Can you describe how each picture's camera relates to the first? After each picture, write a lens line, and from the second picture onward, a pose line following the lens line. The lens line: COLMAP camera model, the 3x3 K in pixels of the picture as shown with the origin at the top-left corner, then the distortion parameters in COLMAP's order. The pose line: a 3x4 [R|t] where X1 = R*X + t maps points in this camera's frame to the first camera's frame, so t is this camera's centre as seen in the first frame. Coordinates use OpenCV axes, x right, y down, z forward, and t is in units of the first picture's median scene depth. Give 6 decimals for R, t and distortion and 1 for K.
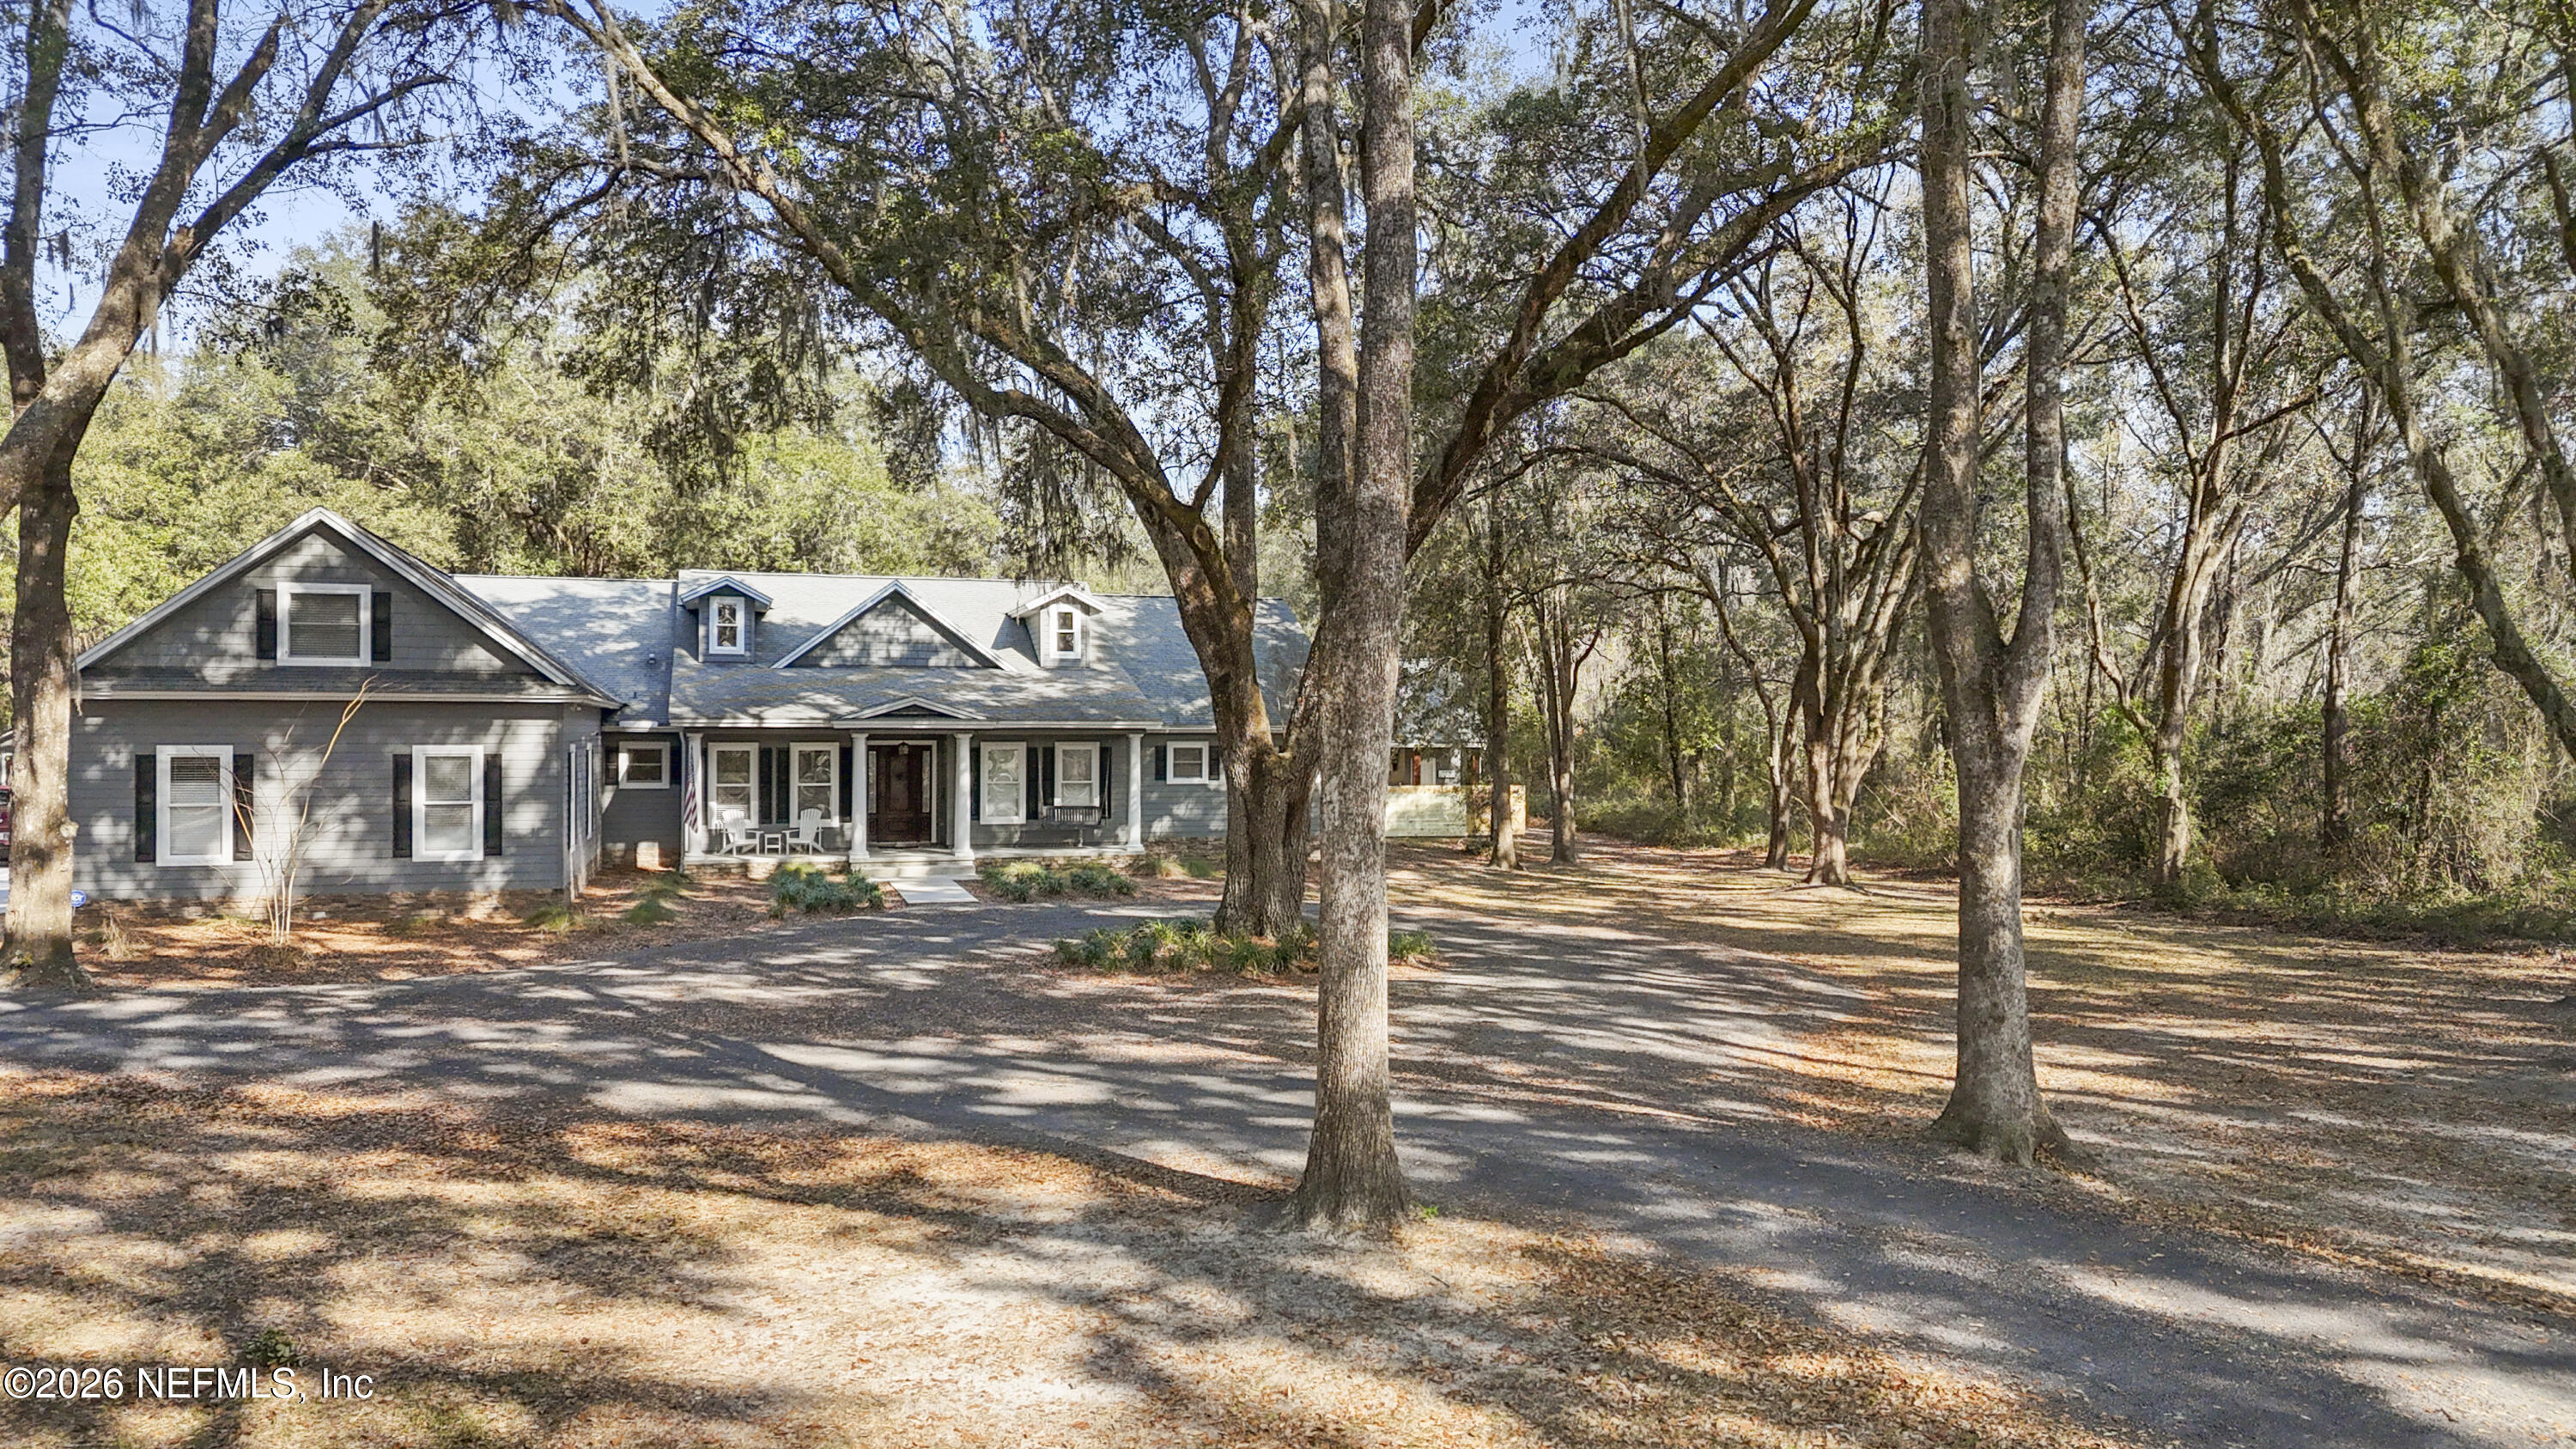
lens RADIAL K [[1859.8, 0, 1288.0], [0, 1859.8, 724.5], [0, 0, 1]] dist [0.054262, -0.004582]
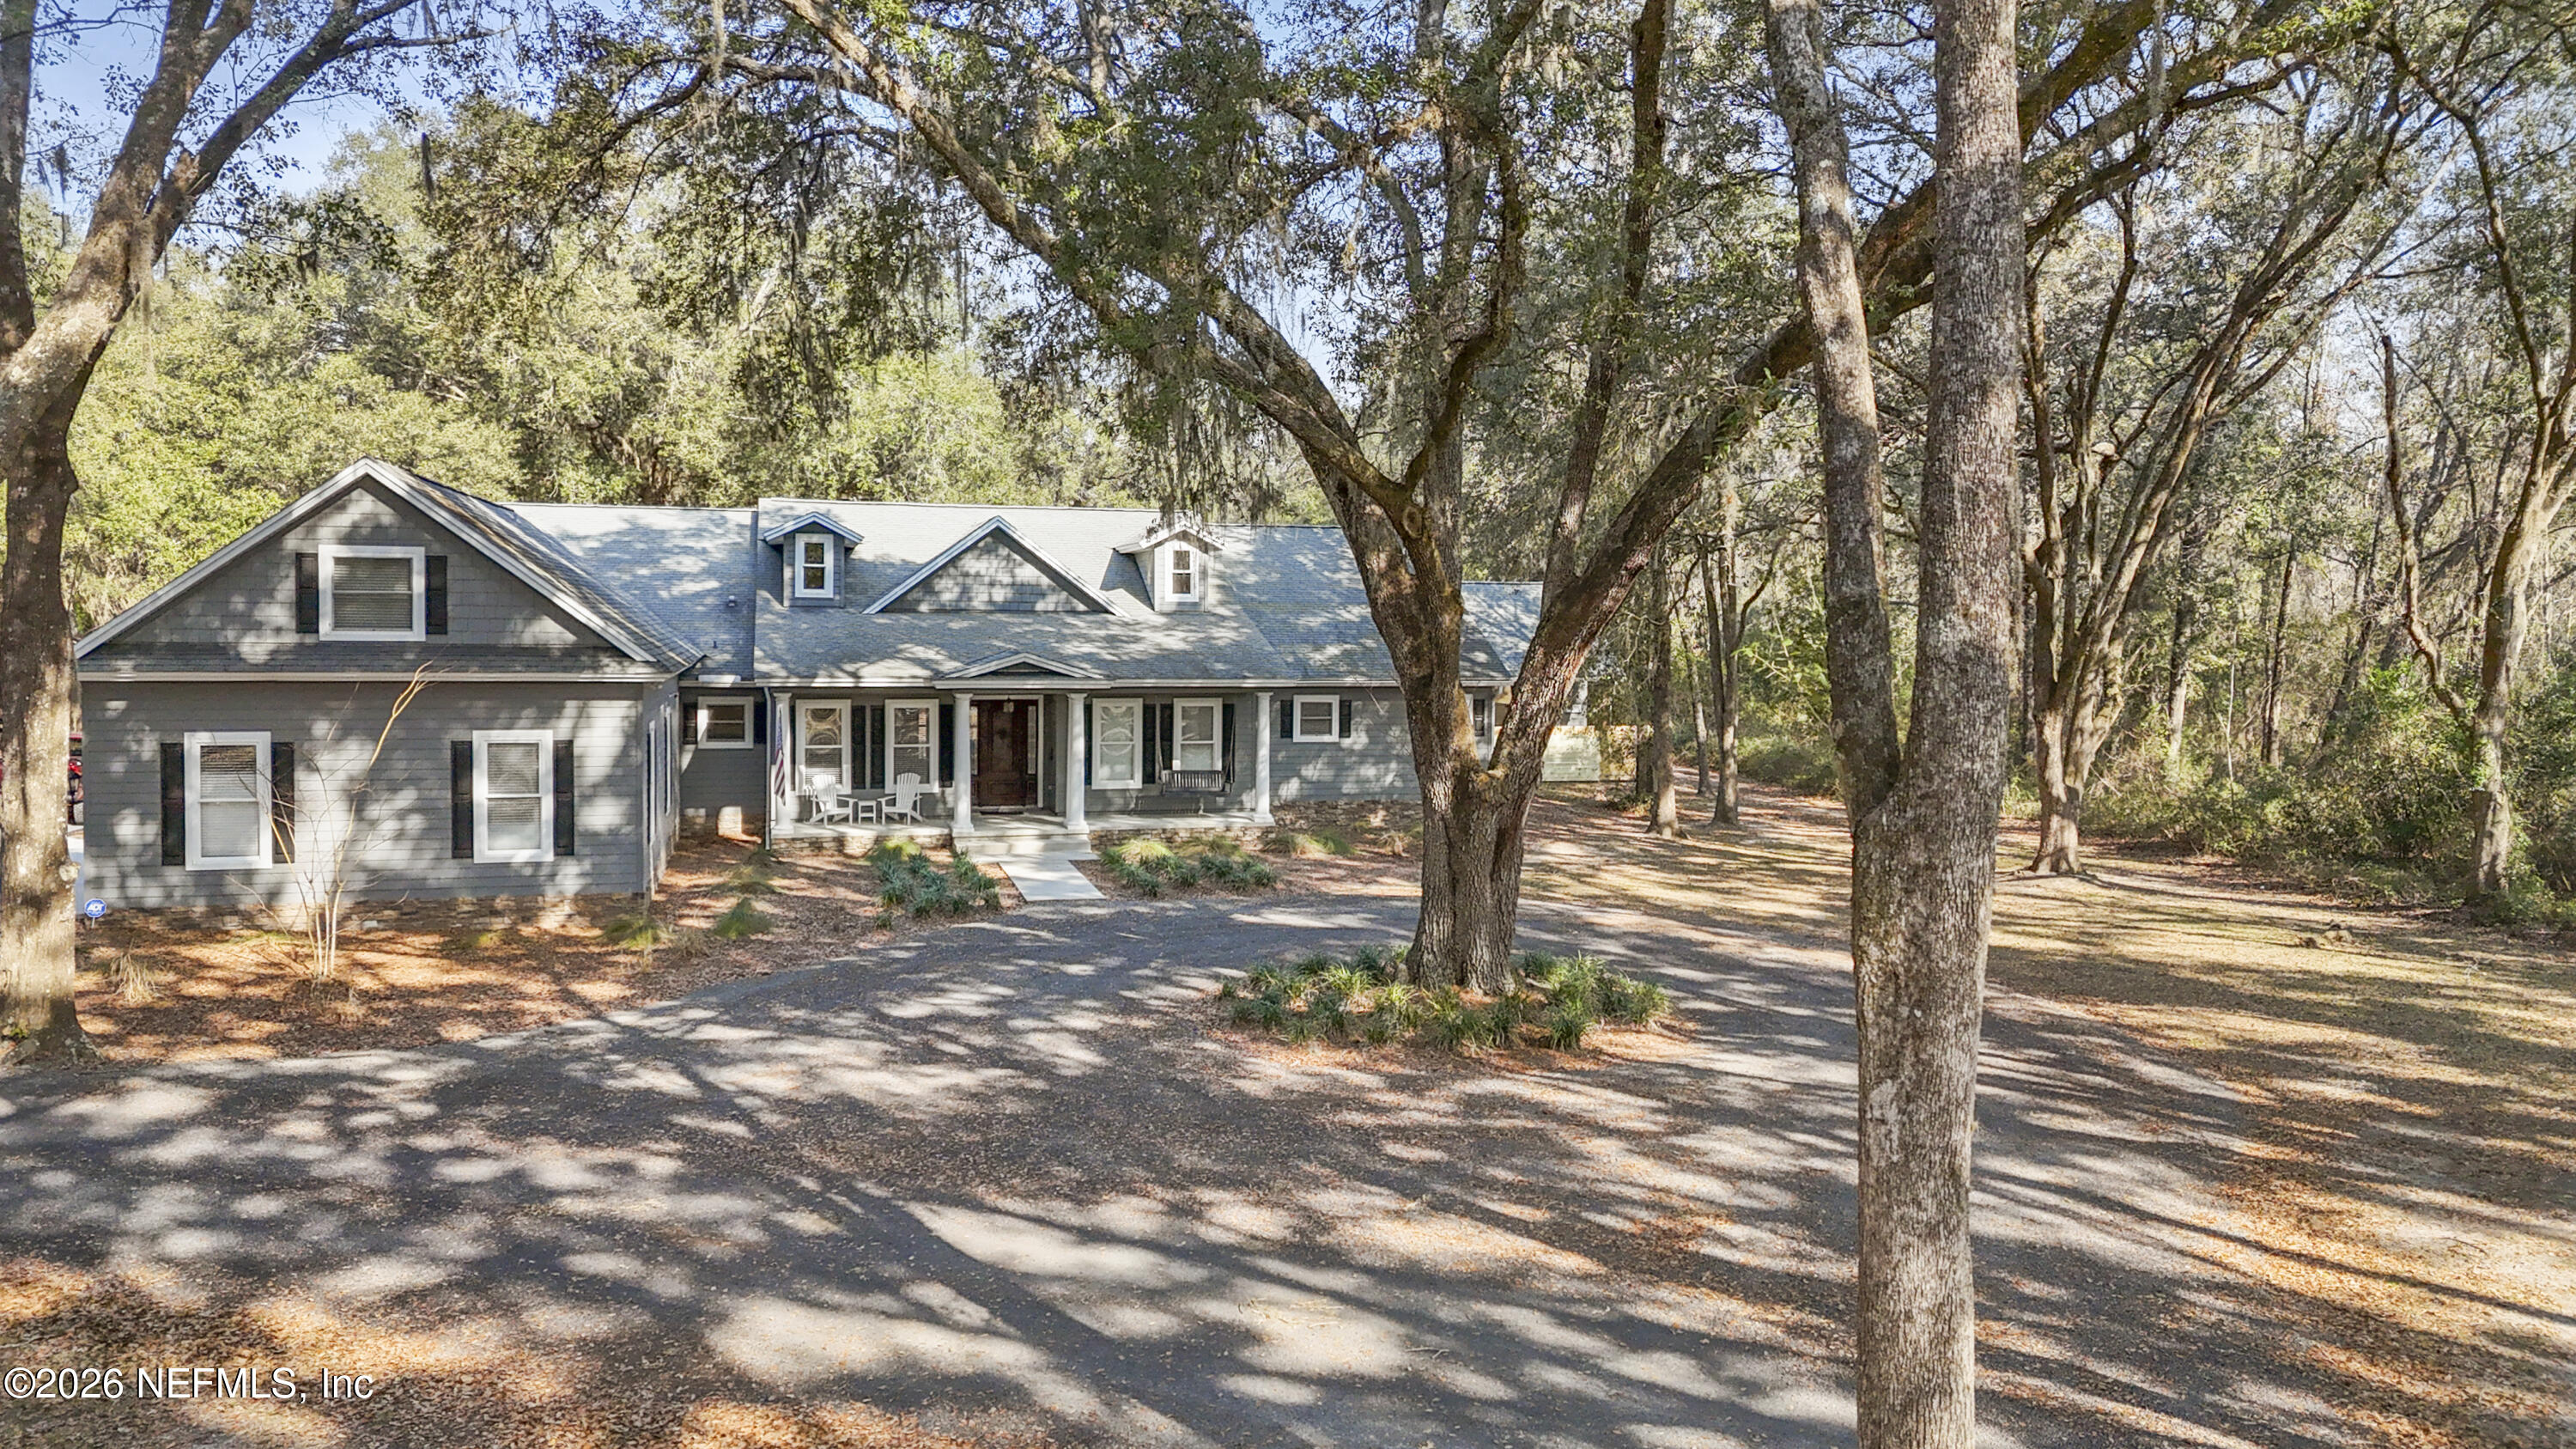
lens RADIAL K [[1885.6, 0, 1296.0], [0, 1885.6, 684.6], [0, 0, 1]] dist [0.055604, 0.003734]
pose [[0.999586, 0.006677, -0.028004, -0.052107], [-0.005585, 0.999227, 0.038903, -0.042068], [0.028242, -0.038730, 0.998851, 0.111451]]
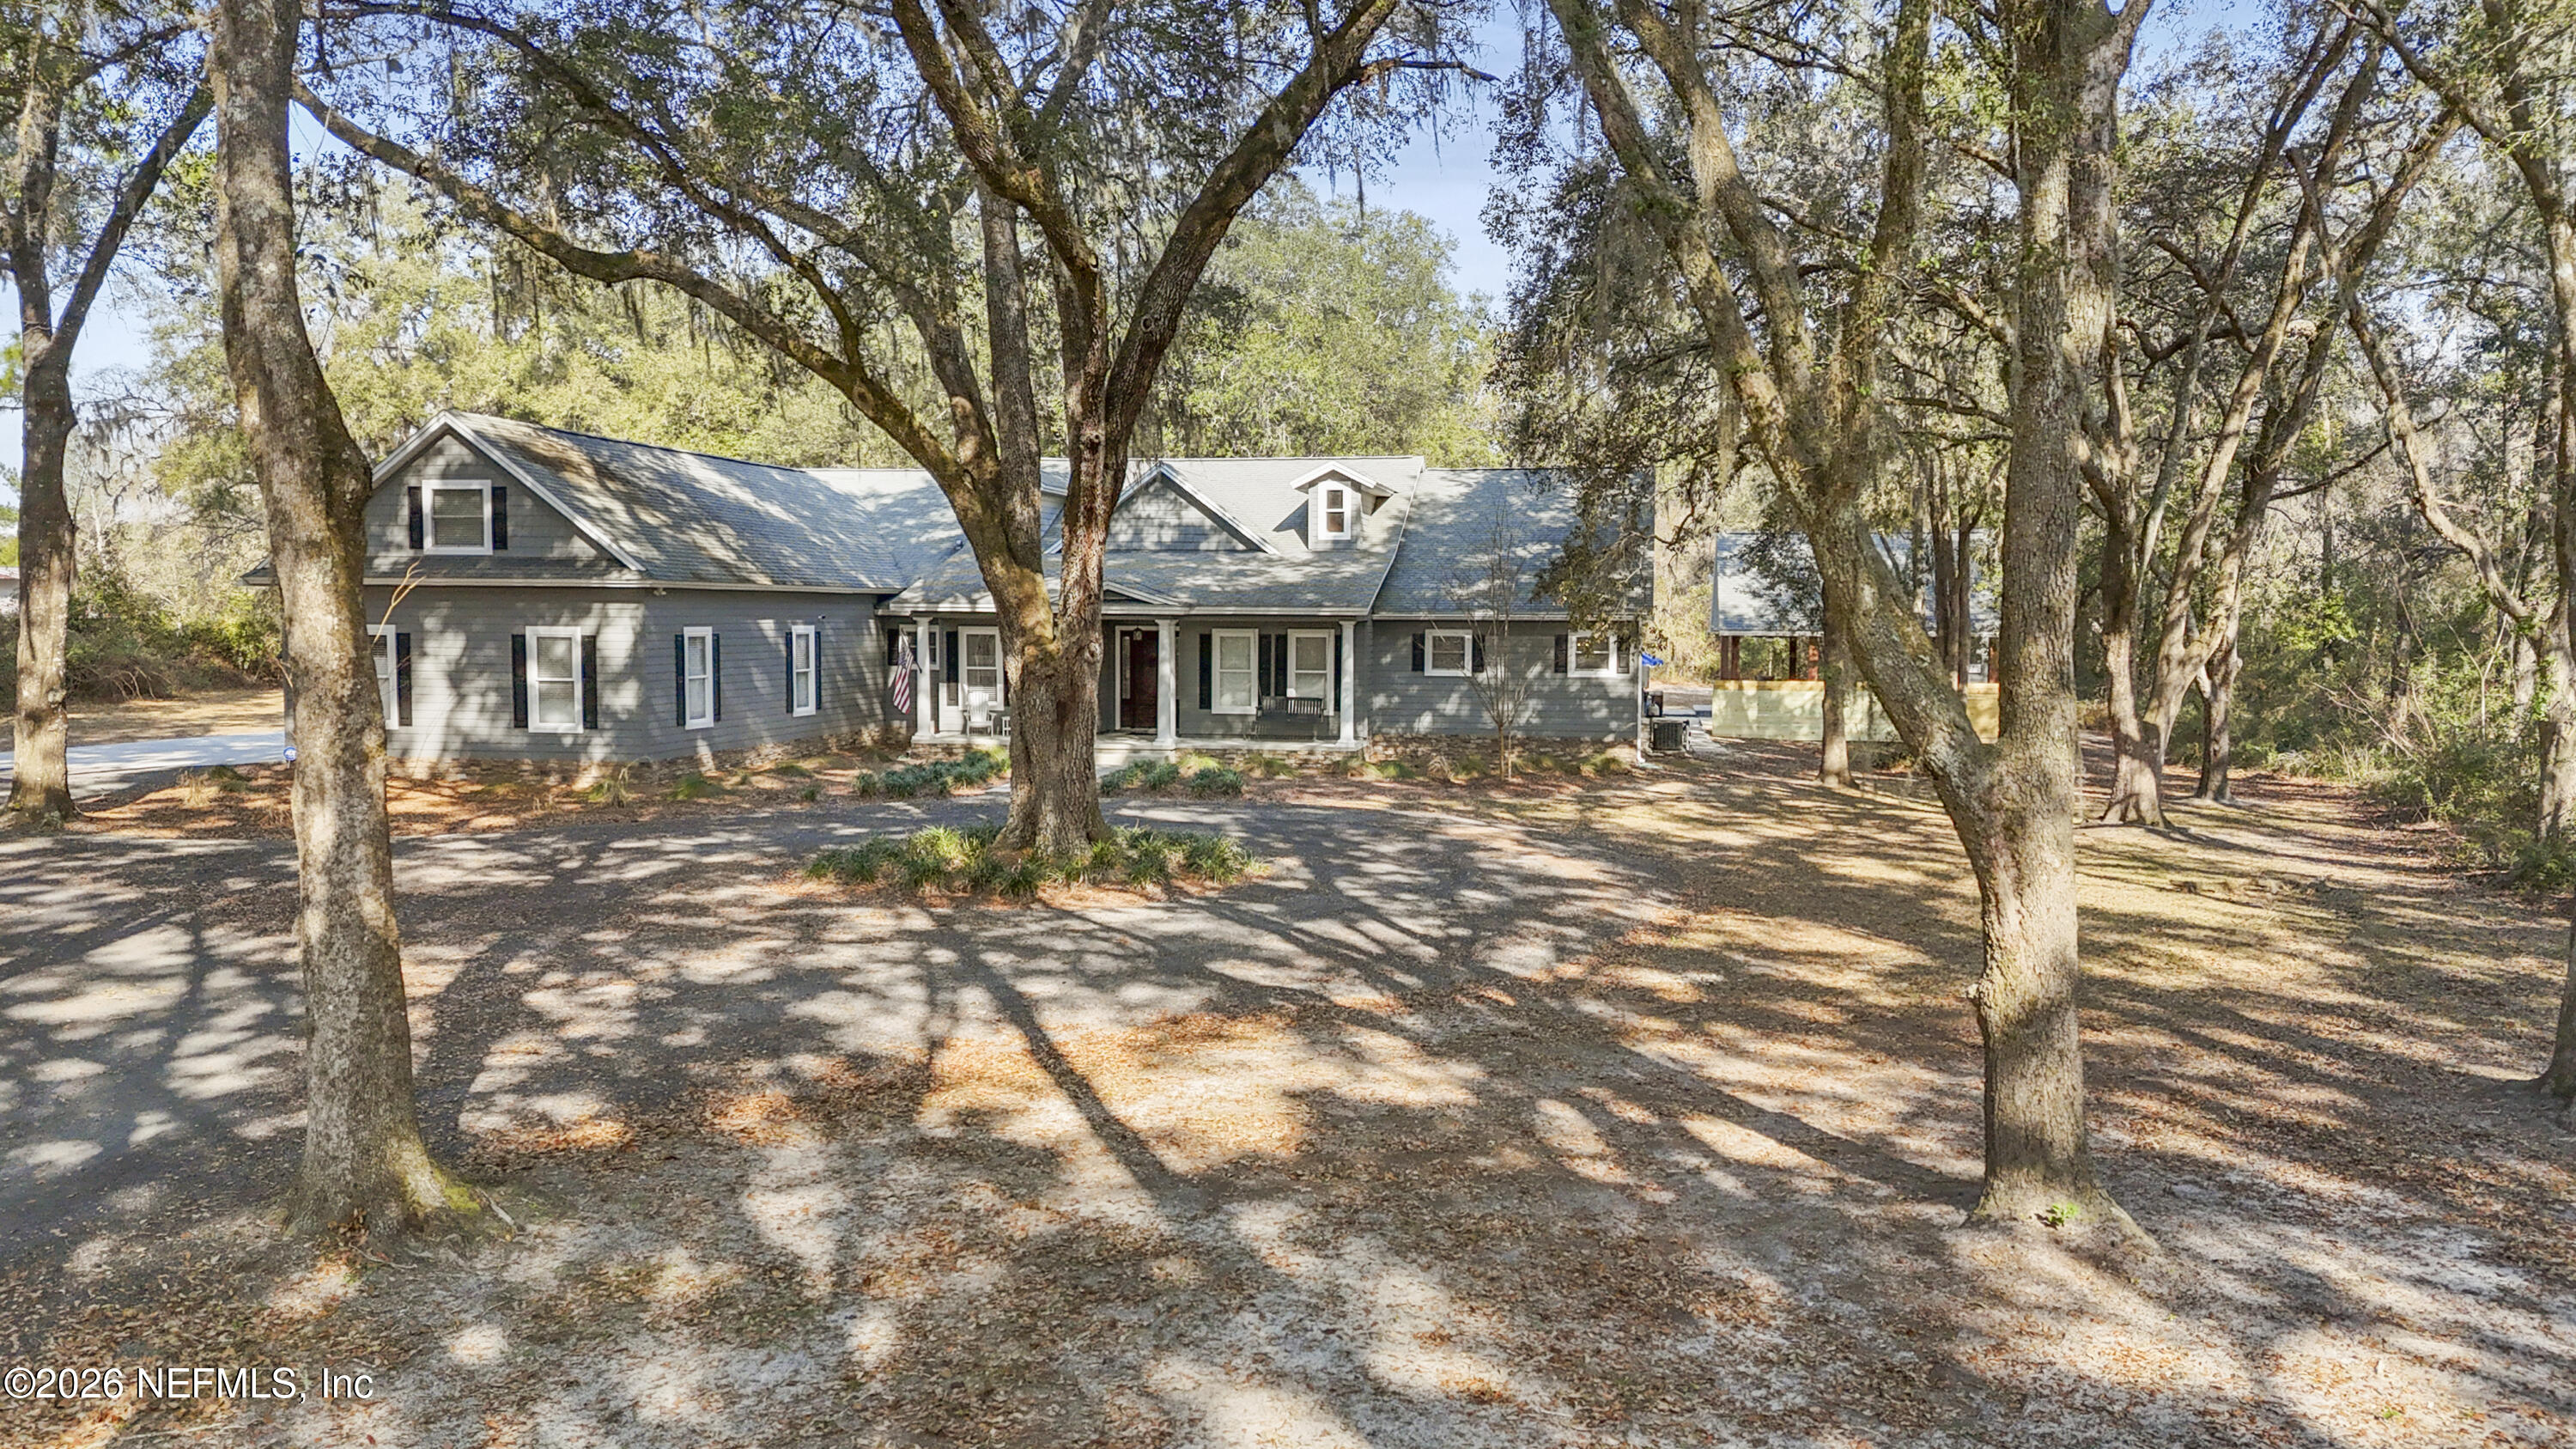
lens RADIAL K [[1859.8, 0, 1288.0], [0, 1859.8, 724.5], [0, 0, 1]] dist [0.054262, -0.004582]
pose [[0.894498, 0.030324, -0.446042, 0.376064], [-0.003108, 0.998095, 0.061623, -0.000894], [0.447061, -0.053736, 0.892888, 0.193082]]
